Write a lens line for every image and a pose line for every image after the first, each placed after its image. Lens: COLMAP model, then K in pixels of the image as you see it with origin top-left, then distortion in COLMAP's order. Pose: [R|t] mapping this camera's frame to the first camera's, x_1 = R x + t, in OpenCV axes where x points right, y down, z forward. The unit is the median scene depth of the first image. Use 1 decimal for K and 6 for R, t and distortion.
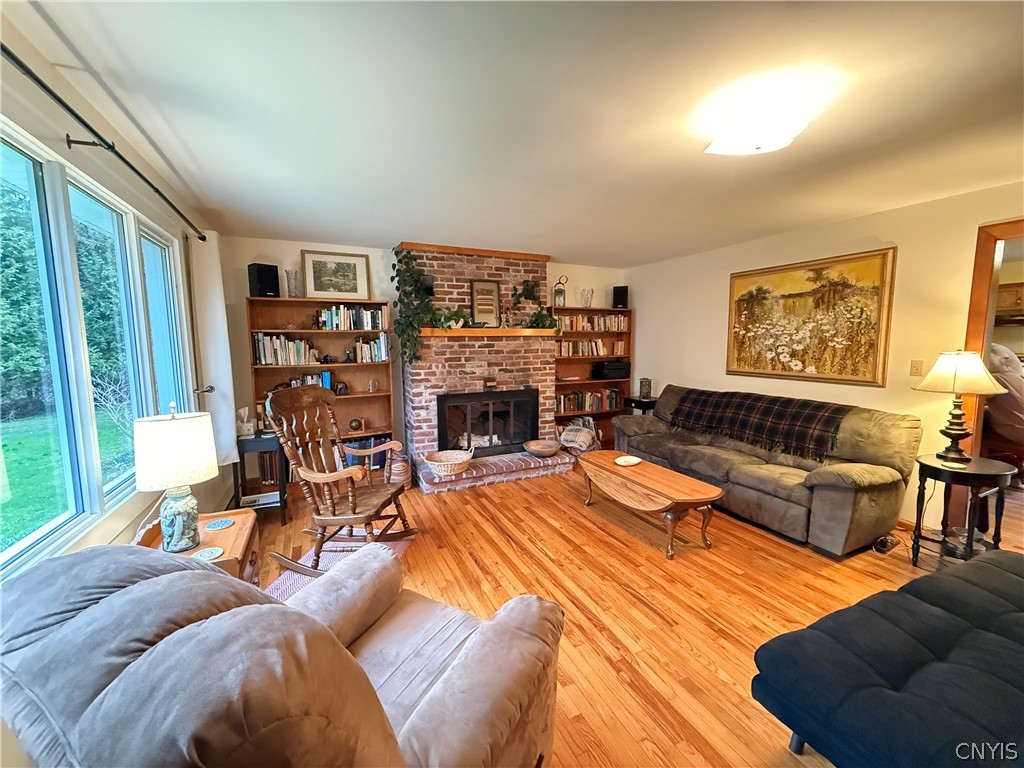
lens RADIAL K [[408.6, 0, 509.0], [0, 408.6, 383.5], [0, 0, 1]] dist [-0.000767, -0.000024]
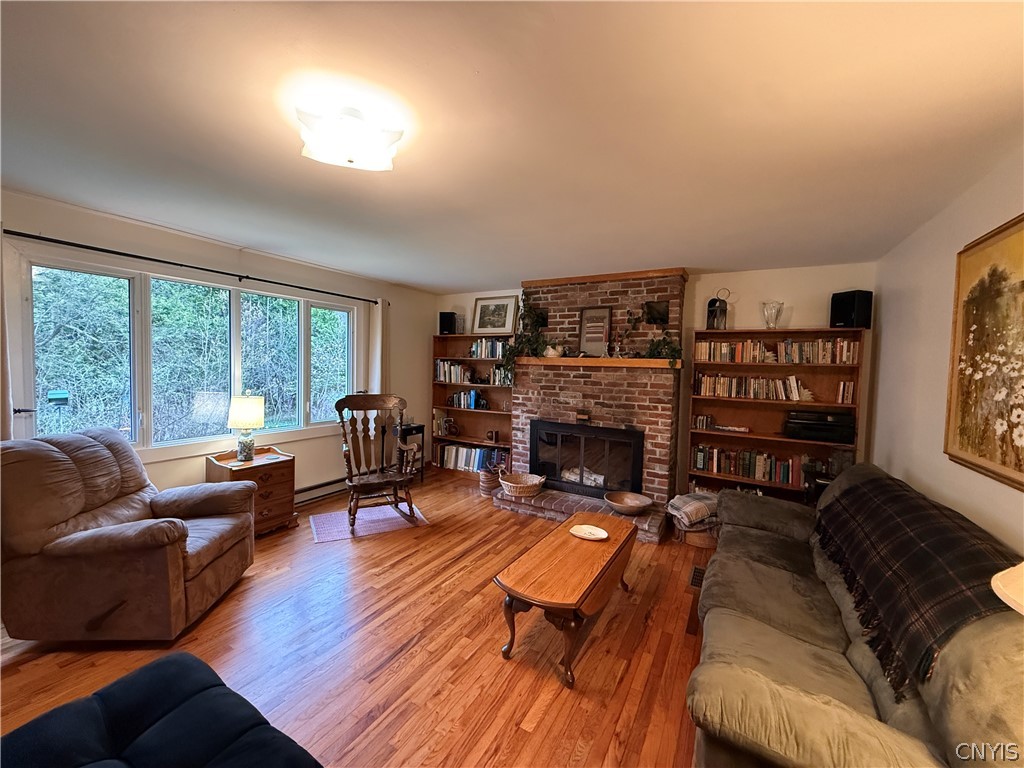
lens RADIAL K [[408.6, 0, 509.9], [0, 408.6, 383.9], [0, 0, 1]] dist [-0.000767, -0.000024]
pose [[0.578191, 0.060719, -0.813639, 0.630726], [-0.118031, 0.992962, -0.009774, -0.046145], [0.807319, 0.101686, 0.581288, 0.323509]]
